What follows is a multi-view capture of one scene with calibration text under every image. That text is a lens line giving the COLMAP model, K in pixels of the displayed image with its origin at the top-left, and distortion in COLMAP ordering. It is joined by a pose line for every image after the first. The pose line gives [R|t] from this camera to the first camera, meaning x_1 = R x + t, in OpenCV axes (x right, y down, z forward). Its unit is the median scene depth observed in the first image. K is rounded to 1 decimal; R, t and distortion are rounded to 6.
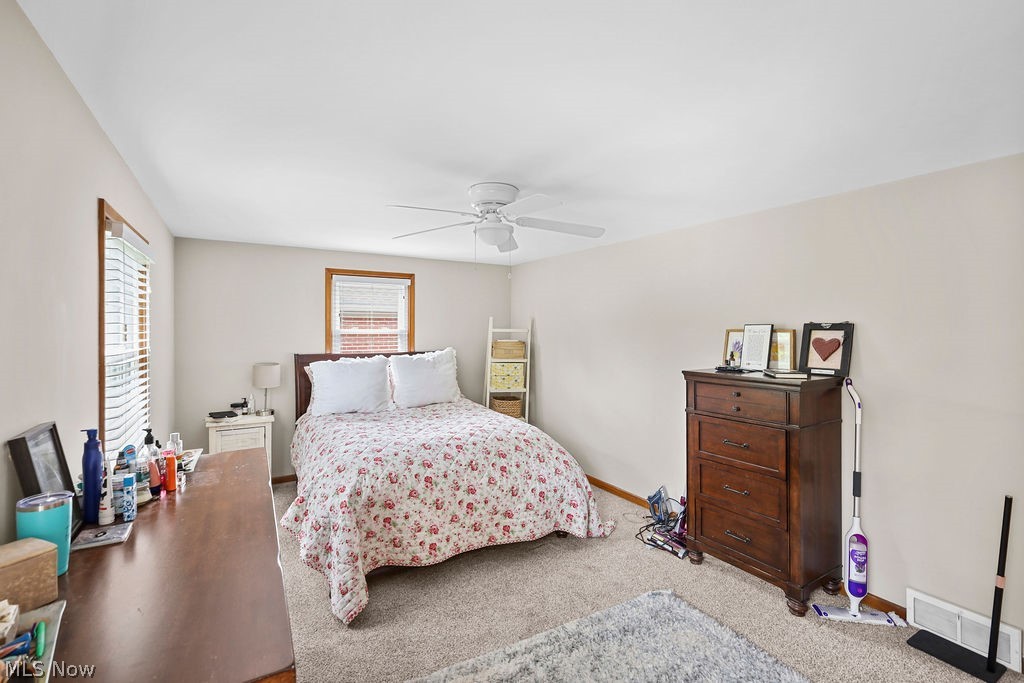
lens RADIAL K [[453.9, 0, 510.2], [0, 453.9, 340.1], [0, 0, 1]] dist [0.000457, 0.000319]
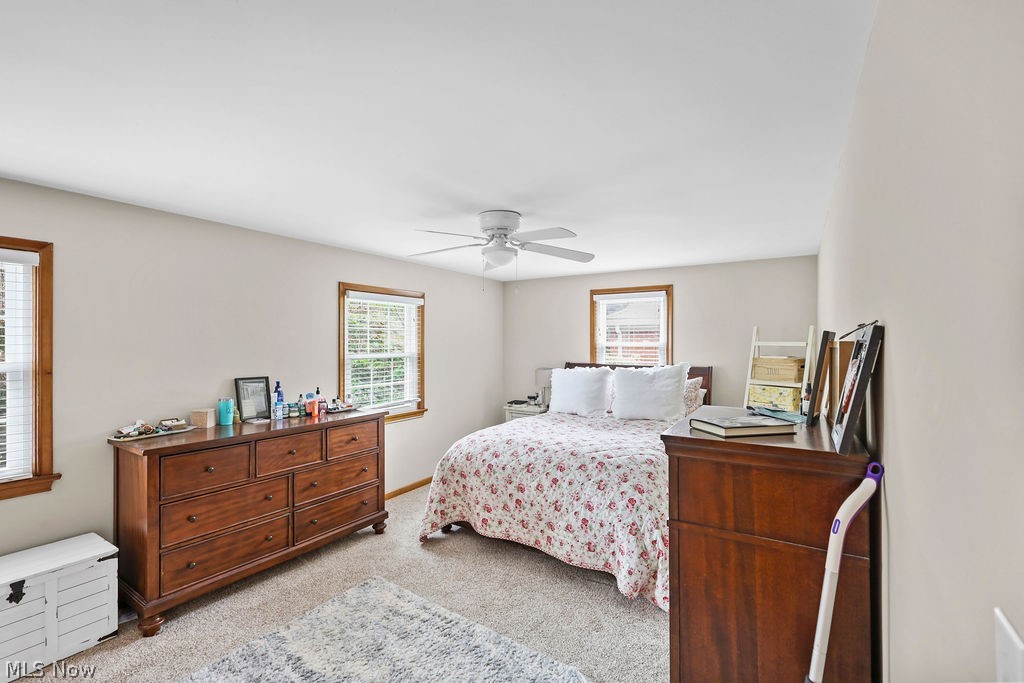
lens RADIAL K [[453.9, 0, 501.8], [0, 453.9, 341.3], [0, 0, 1]] dist [0.000457, 0.000319]
pose [[0.433935, -0.001313, -0.900943, 0.848305], [-0.019472, 0.999752, -0.010835, -0.014520], [0.900734, 0.022245, 0.433802, 0.447685]]
